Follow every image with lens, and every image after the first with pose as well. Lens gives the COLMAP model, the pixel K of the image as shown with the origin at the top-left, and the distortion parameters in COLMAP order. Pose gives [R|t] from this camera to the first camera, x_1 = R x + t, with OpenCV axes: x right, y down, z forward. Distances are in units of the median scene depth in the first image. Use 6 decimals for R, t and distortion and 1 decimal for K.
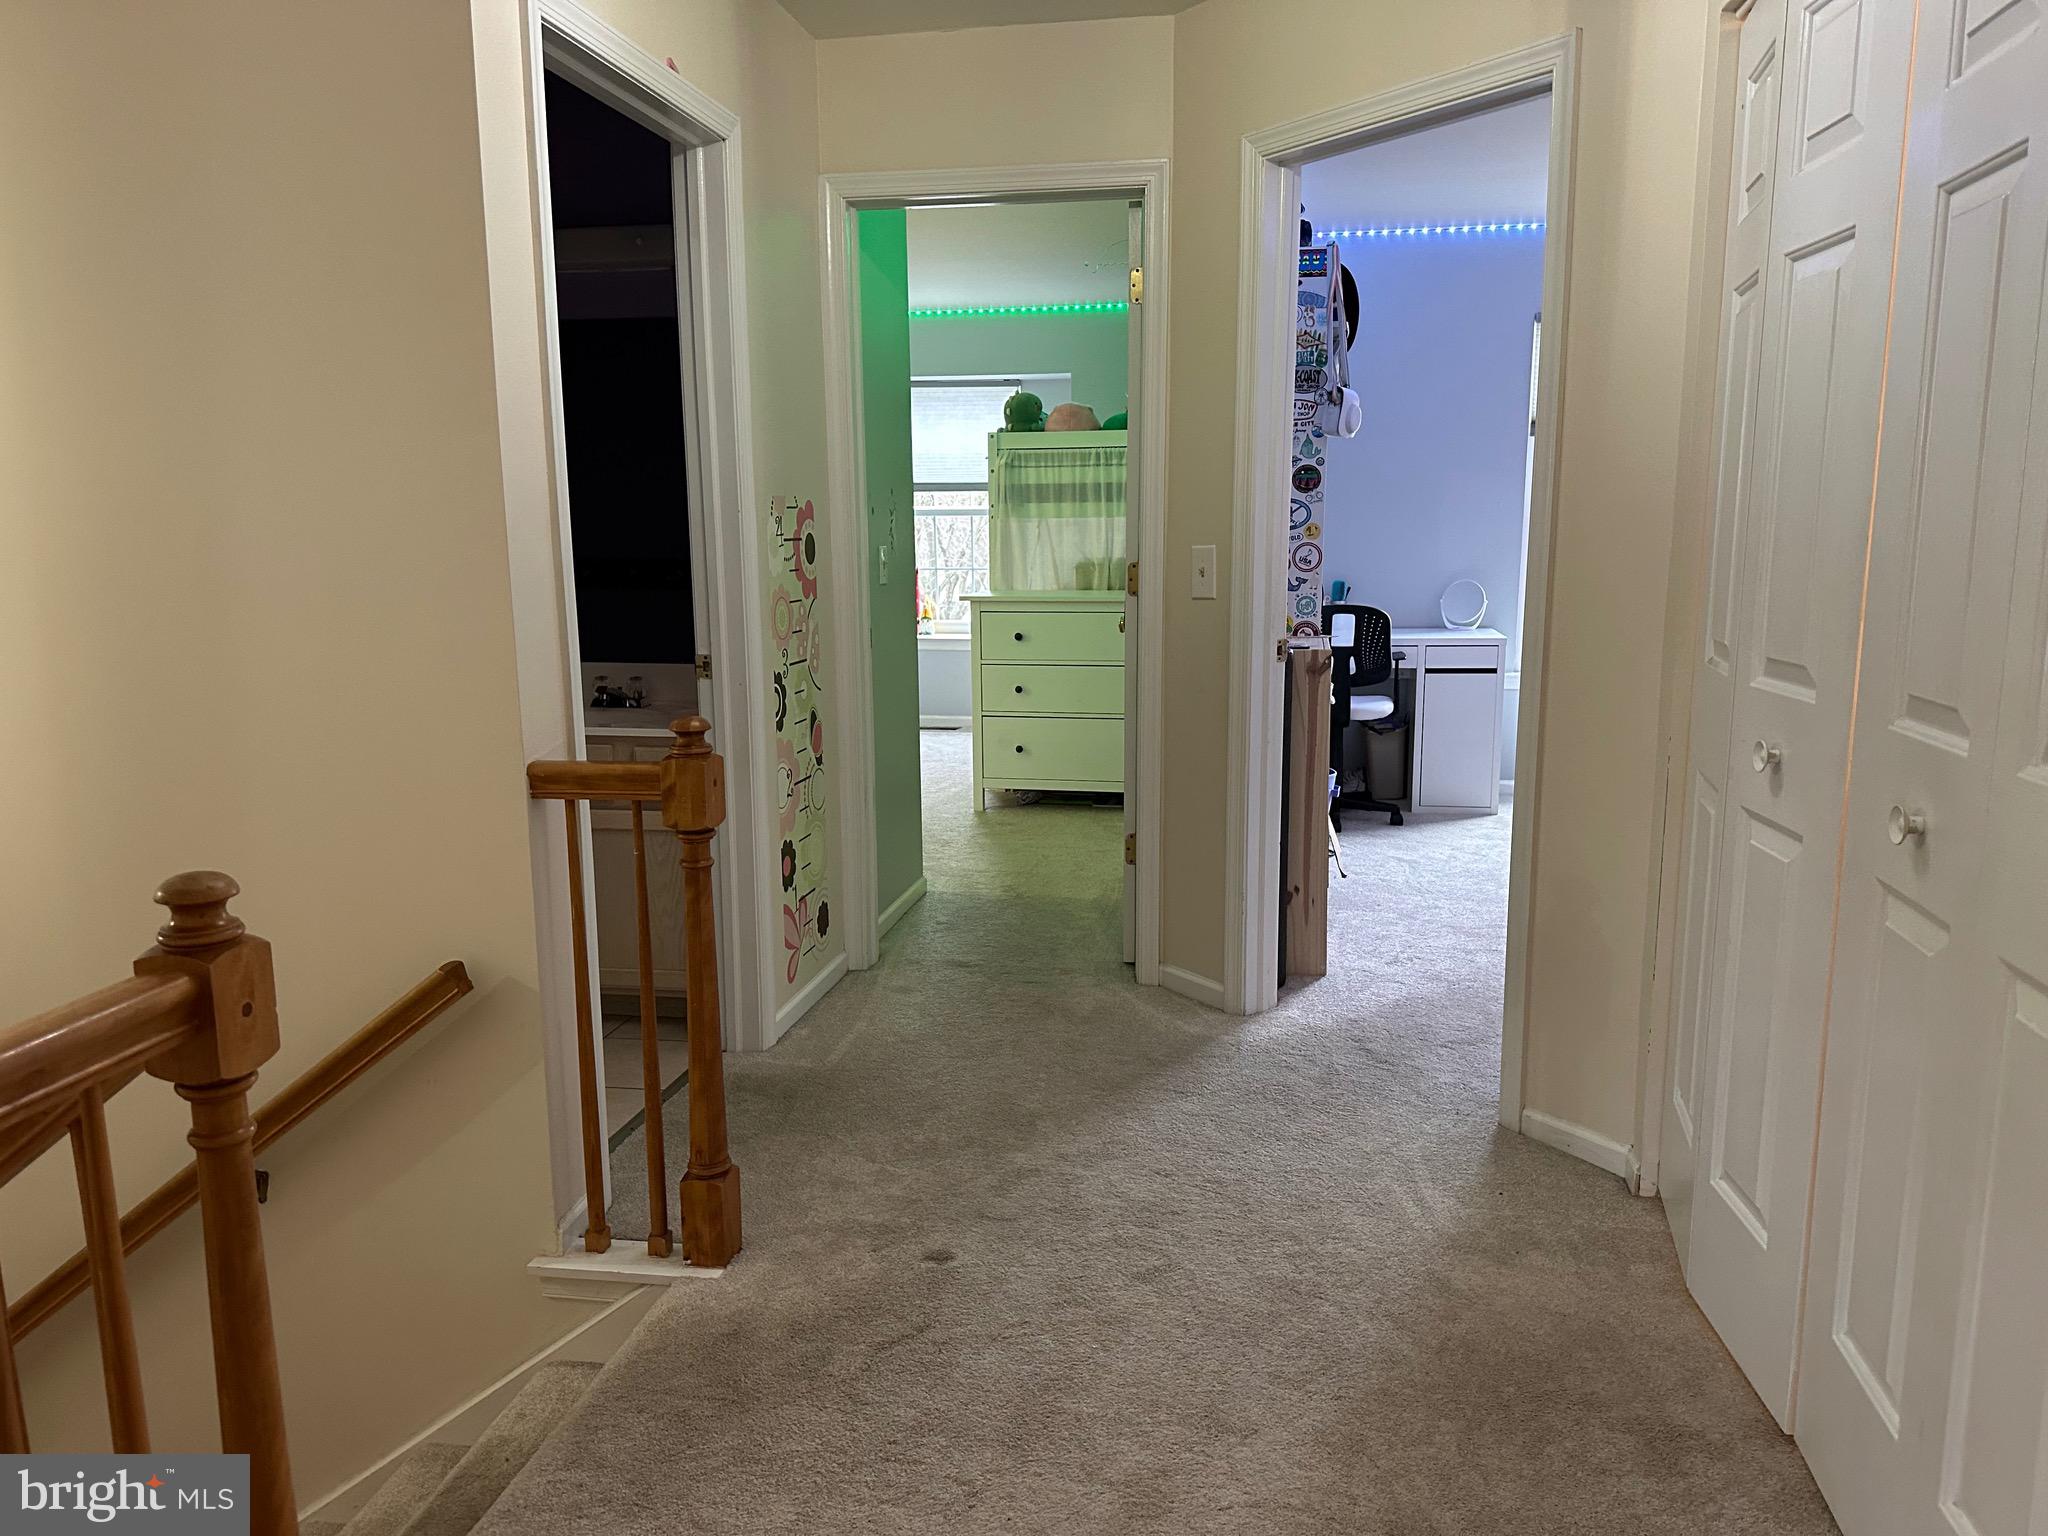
lens RADIAL K [[1432.6, 0, 1016.8], [0, 1432.6, 767.6], [0, 0, 1]] dist [0.076778, -0.025871]
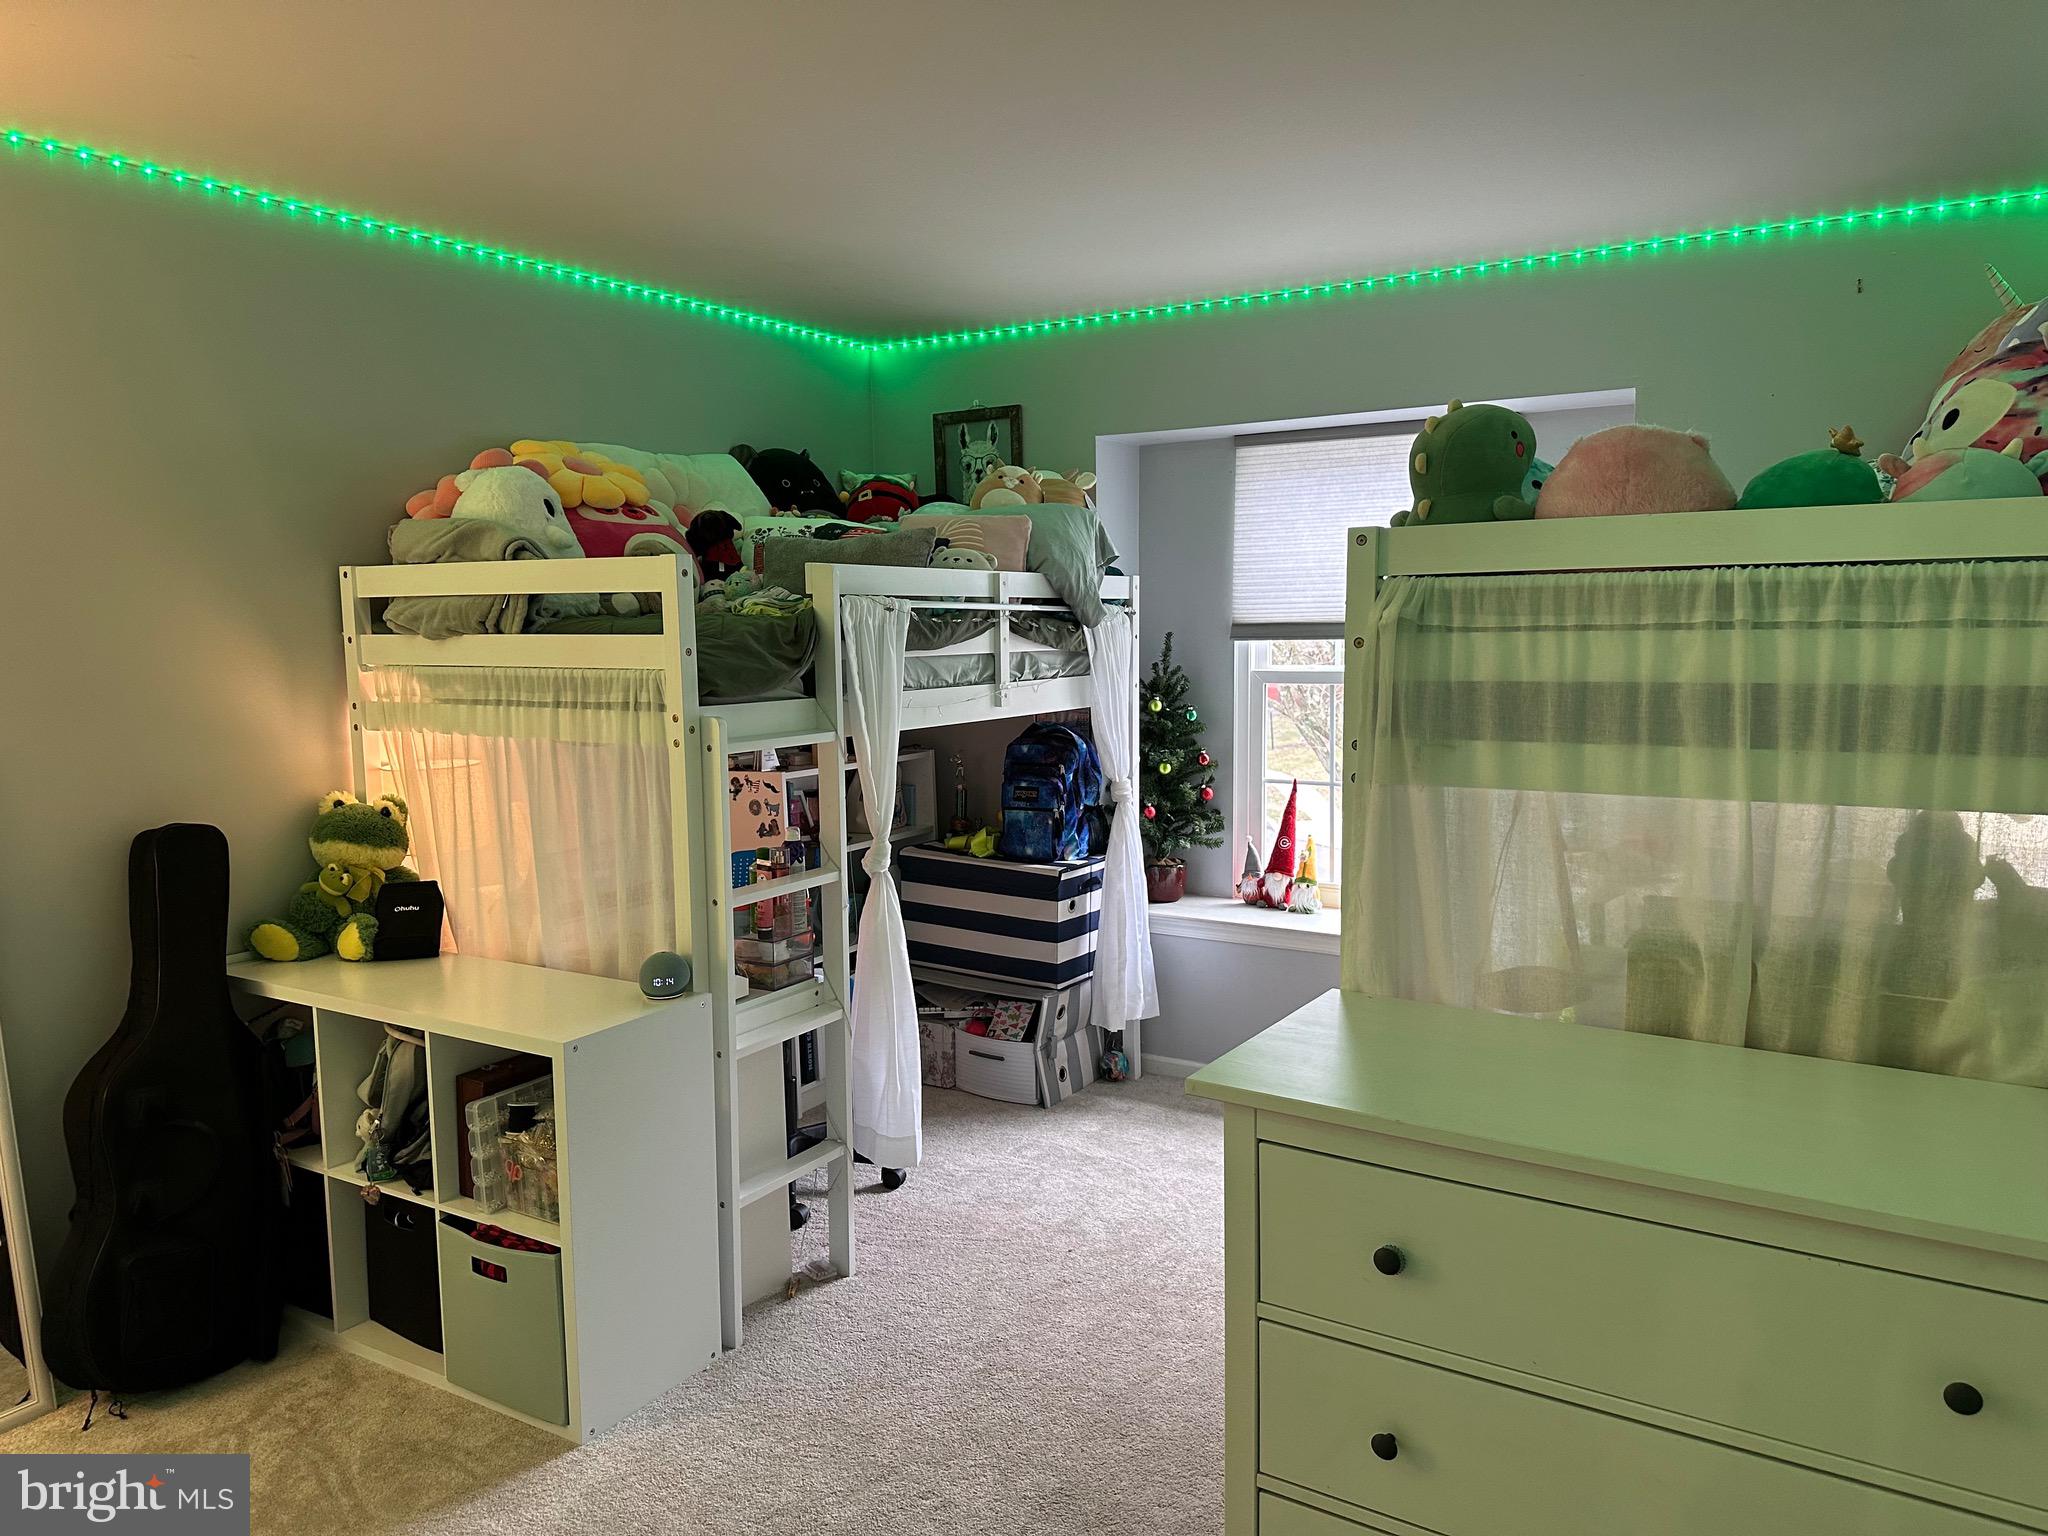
lens RADIAL K [[1432.6, 0, 1023.8], [0, 1432.6, 771.3], [0, 0, 1]] dist [0.076778, -0.025871]
pose [[0.936555, 0.039150, -0.348328, 0.026995], [-0.062167, 0.996541, -0.055145, -0.153448], [0.344964, 0.073301, 0.935749, 0.665682]]
